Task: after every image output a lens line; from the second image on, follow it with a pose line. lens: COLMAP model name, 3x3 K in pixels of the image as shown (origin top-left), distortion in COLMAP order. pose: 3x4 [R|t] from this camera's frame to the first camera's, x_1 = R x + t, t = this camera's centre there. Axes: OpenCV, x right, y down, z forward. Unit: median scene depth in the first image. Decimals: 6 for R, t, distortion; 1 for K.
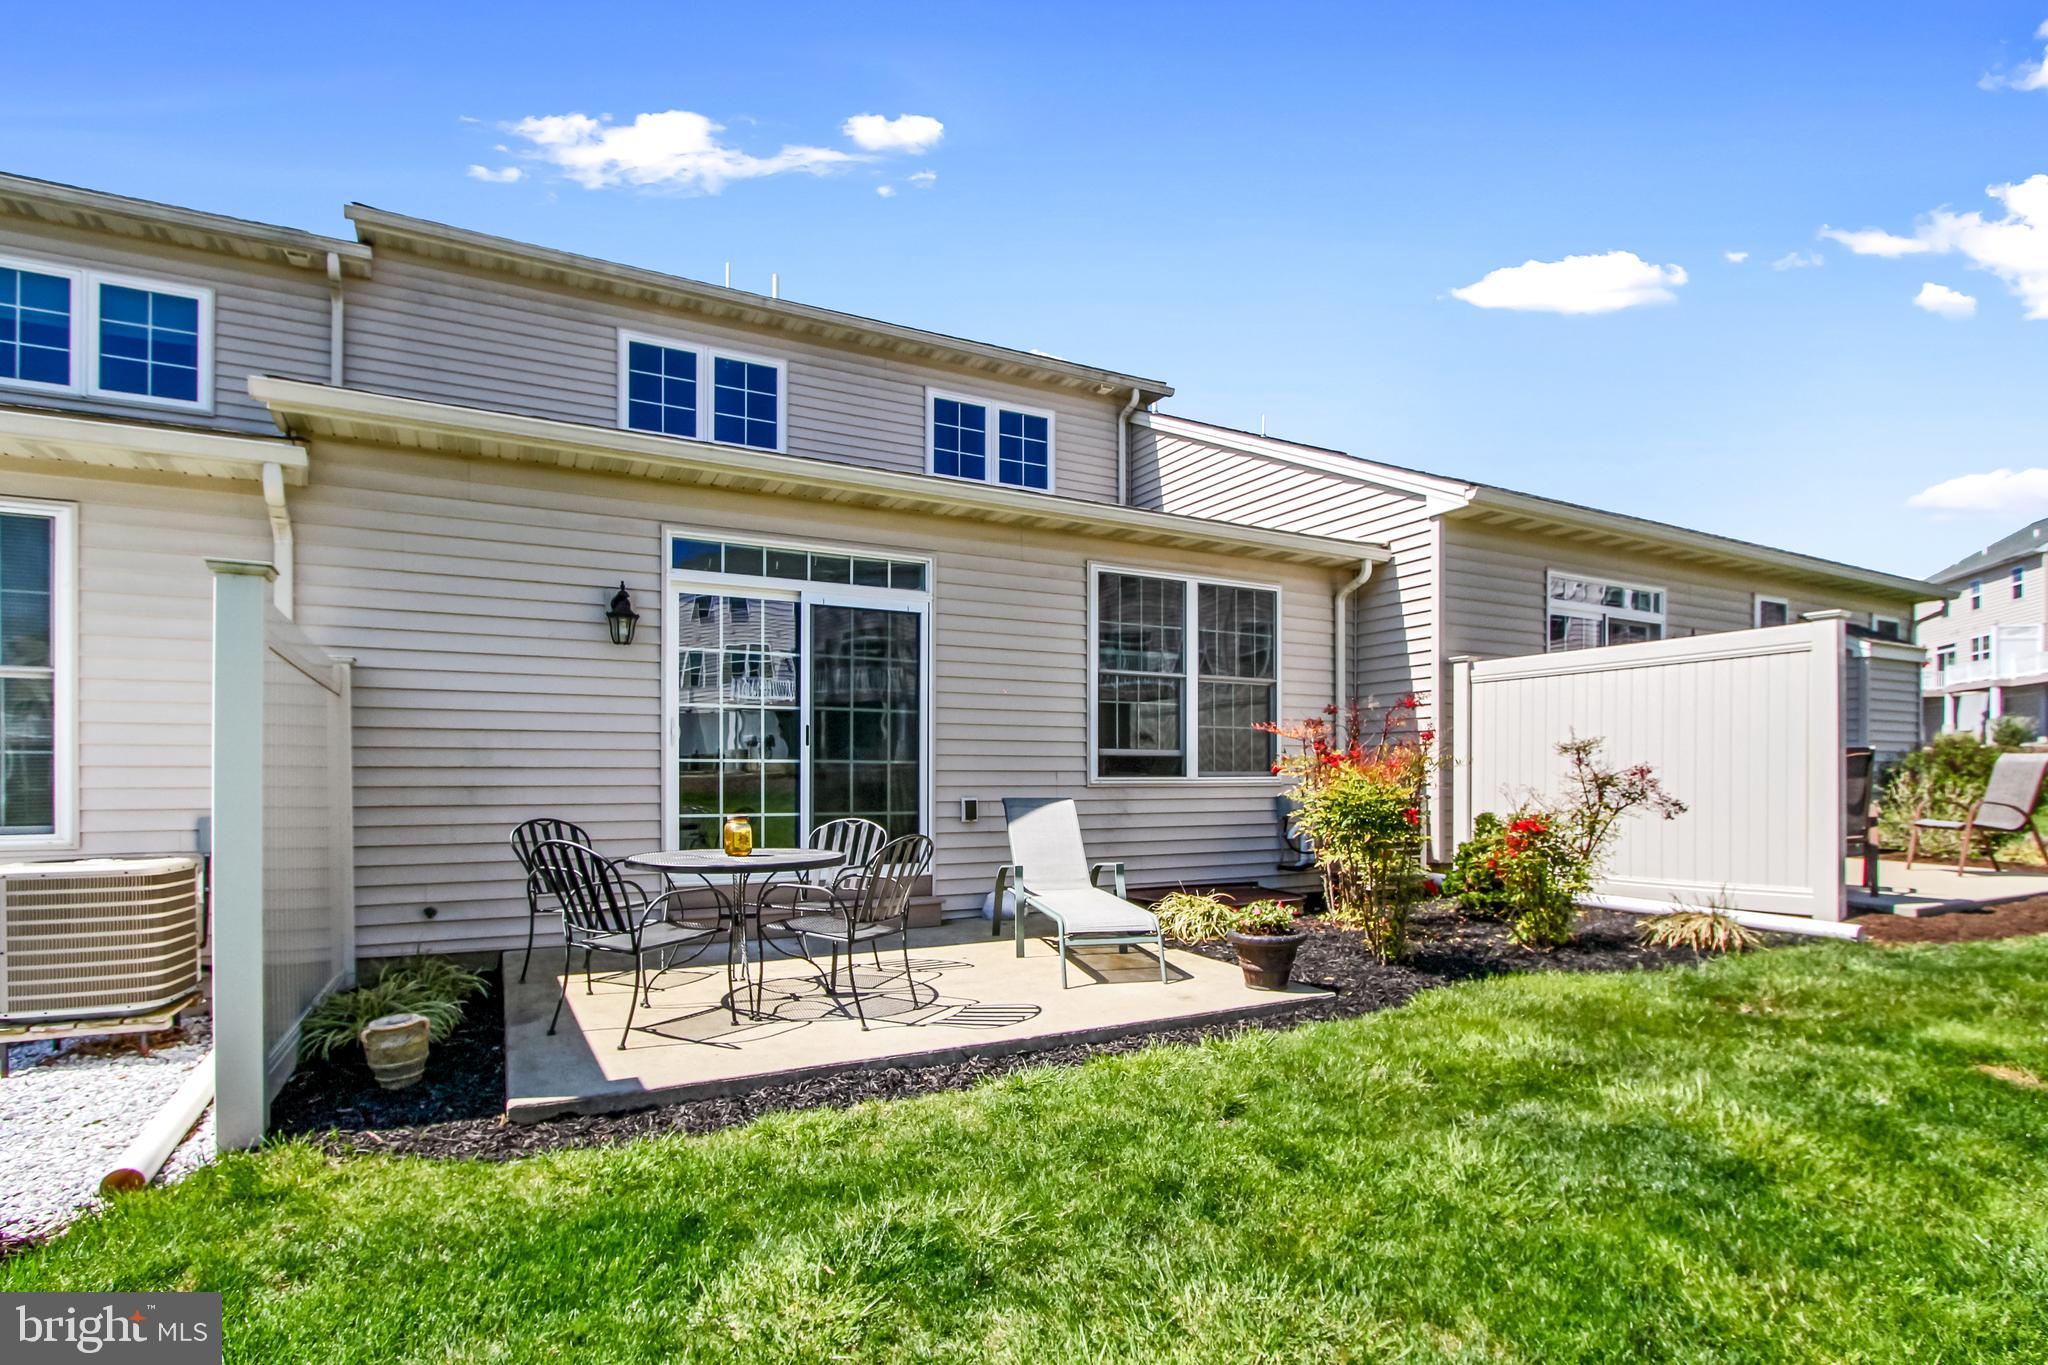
lens RADIAL K [[1048.1, 0, 1026.5], [0, 1048.1, 773.9], [0, 0, 1]] dist [-0.017242, 0.001193]
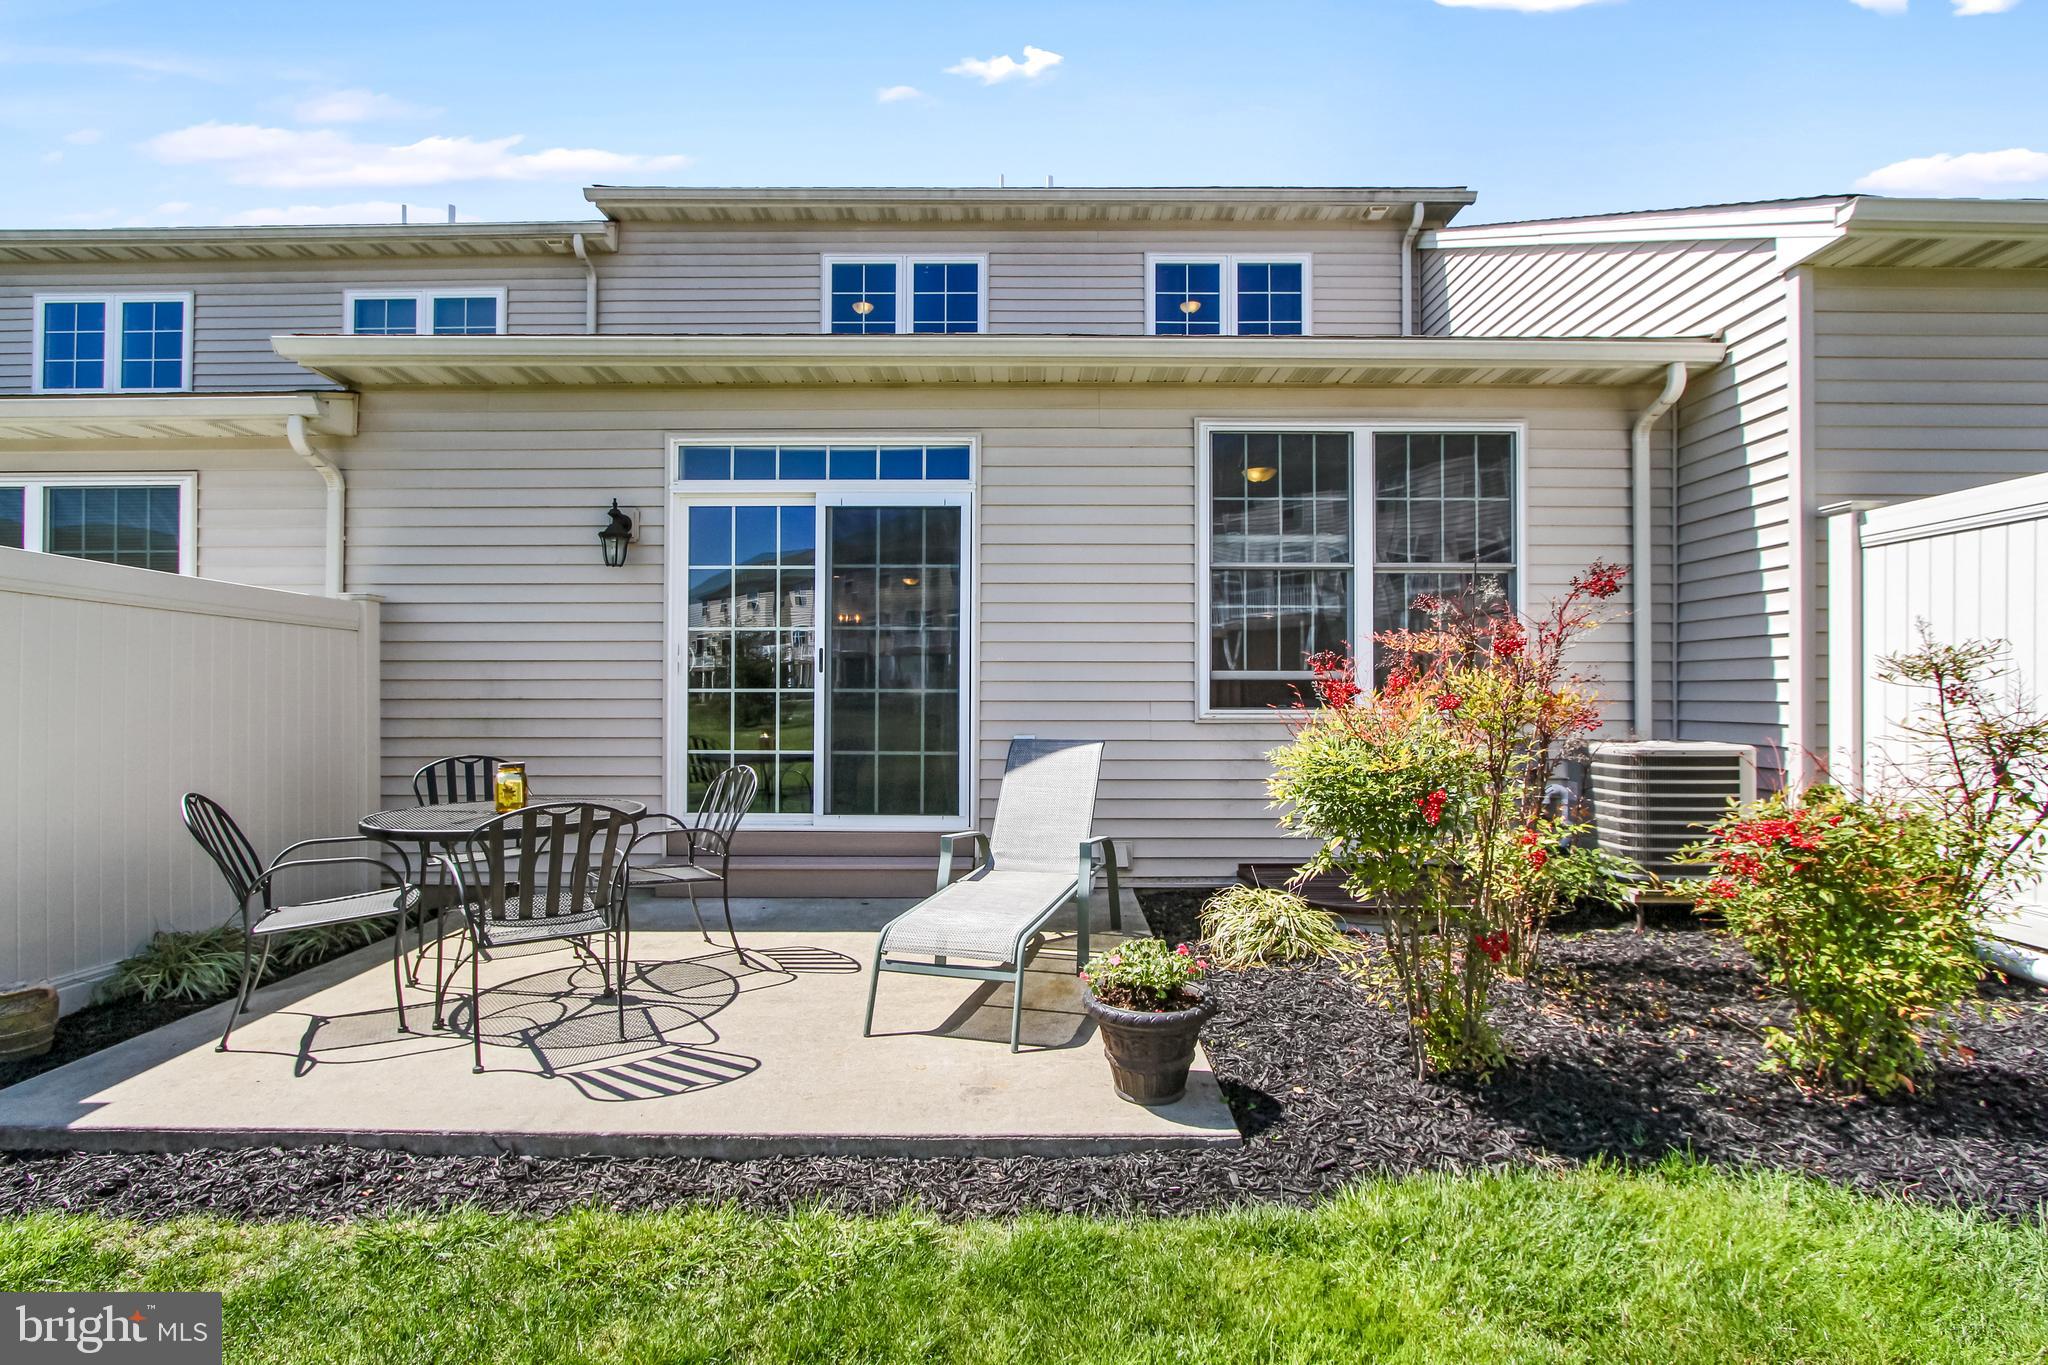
lens RADIAL K [[990.1, 0, 1028.1], [0, 990.1, 678.7], [0, 0, 1]] dist [-0.014434, 0.001006]
pose [[0.880081, -0.006034, -0.474786, 0.281448], [0.001600, 0.999951, -0.009742, -0.011649], [0.474821, 0.007814, 0.880048, 0.320229]]
